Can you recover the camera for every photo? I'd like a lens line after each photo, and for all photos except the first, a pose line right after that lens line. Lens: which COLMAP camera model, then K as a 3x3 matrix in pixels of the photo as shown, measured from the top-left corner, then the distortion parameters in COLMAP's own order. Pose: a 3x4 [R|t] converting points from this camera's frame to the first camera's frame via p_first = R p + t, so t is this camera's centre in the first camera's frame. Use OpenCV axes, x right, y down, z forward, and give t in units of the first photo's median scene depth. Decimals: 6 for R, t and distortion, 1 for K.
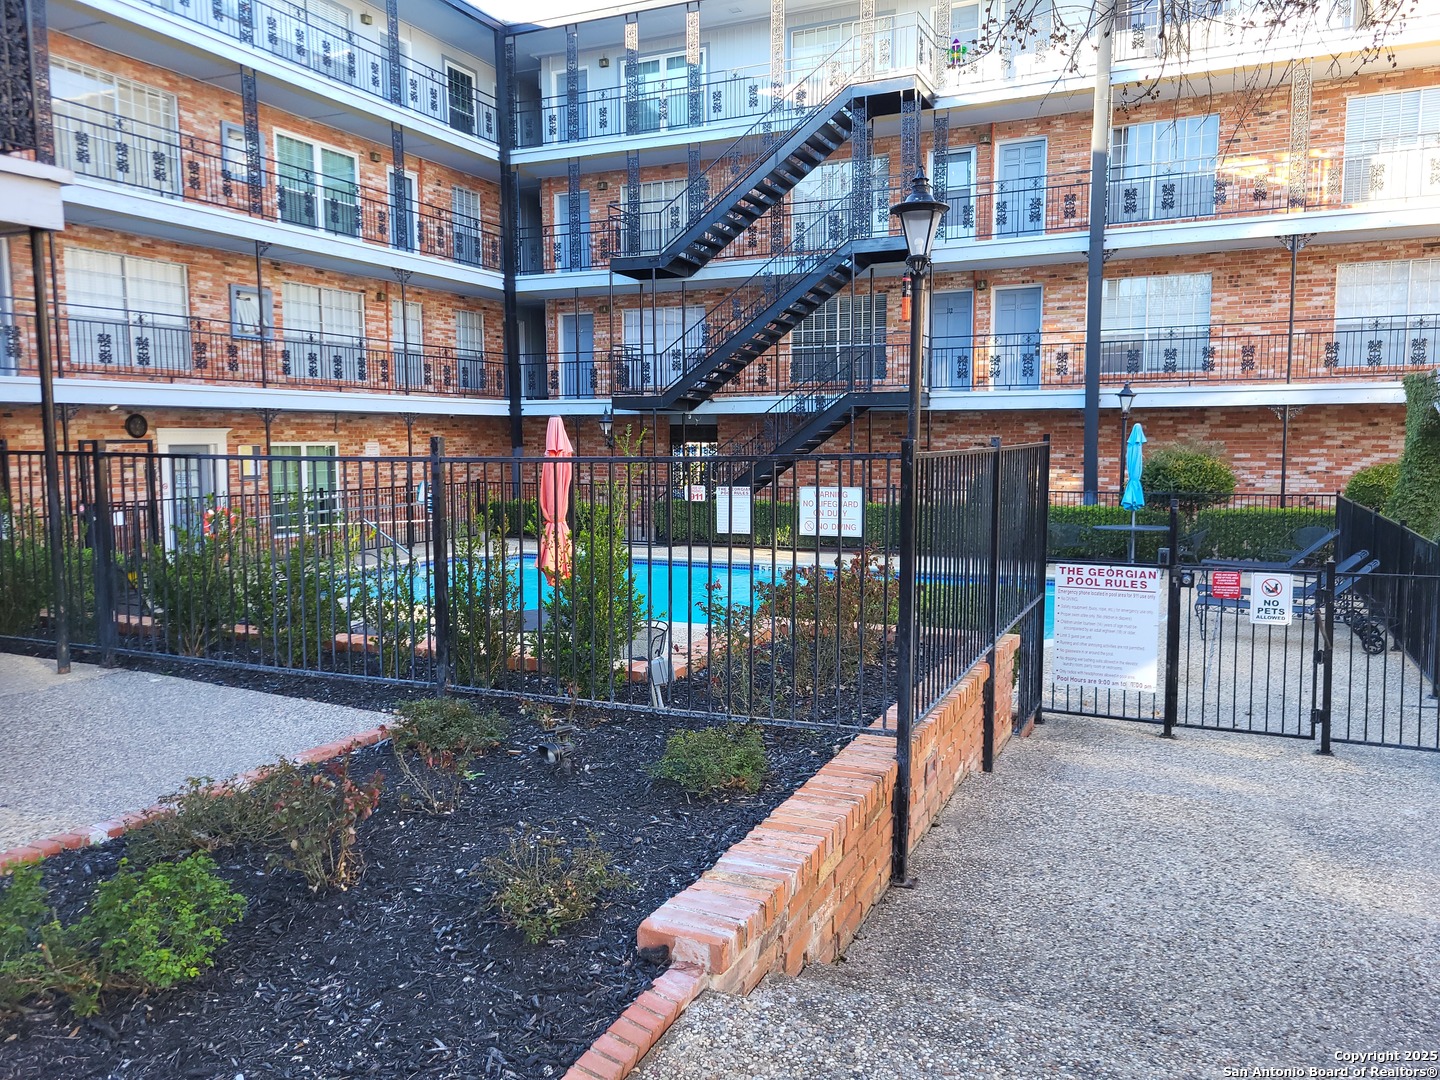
lens RADIAL K [[1094.8, 0, 712.2], [0, 1094.8, 541.3], [0, 0, 1]] dist [0.057235, -0.021827]
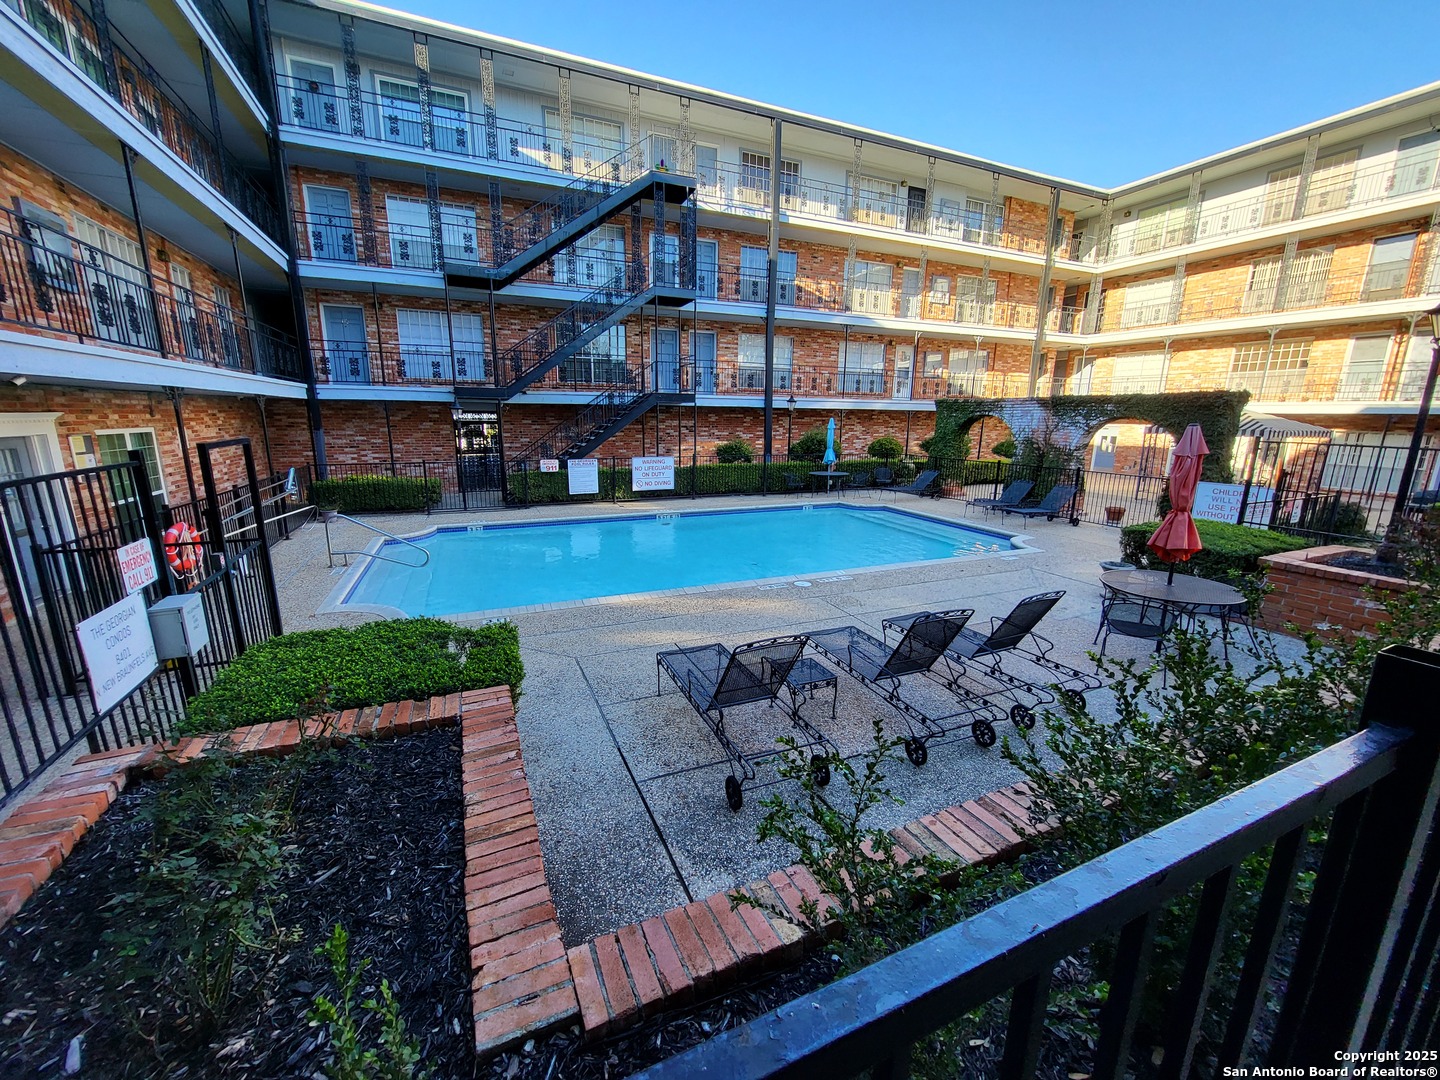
lens RADIAL K [[573.0, 0, 711.6], [0, 573.0, 544.6], [0, 0, 1]] dist [0.006223, -0.000883]
pose [[0.664522, -0.154664, 0.731088, -0.431188], [0.059126, 0.986162, 0.154884, -0.048619], [-0.744926, -0.059697, 0.664471, 0.415419]]
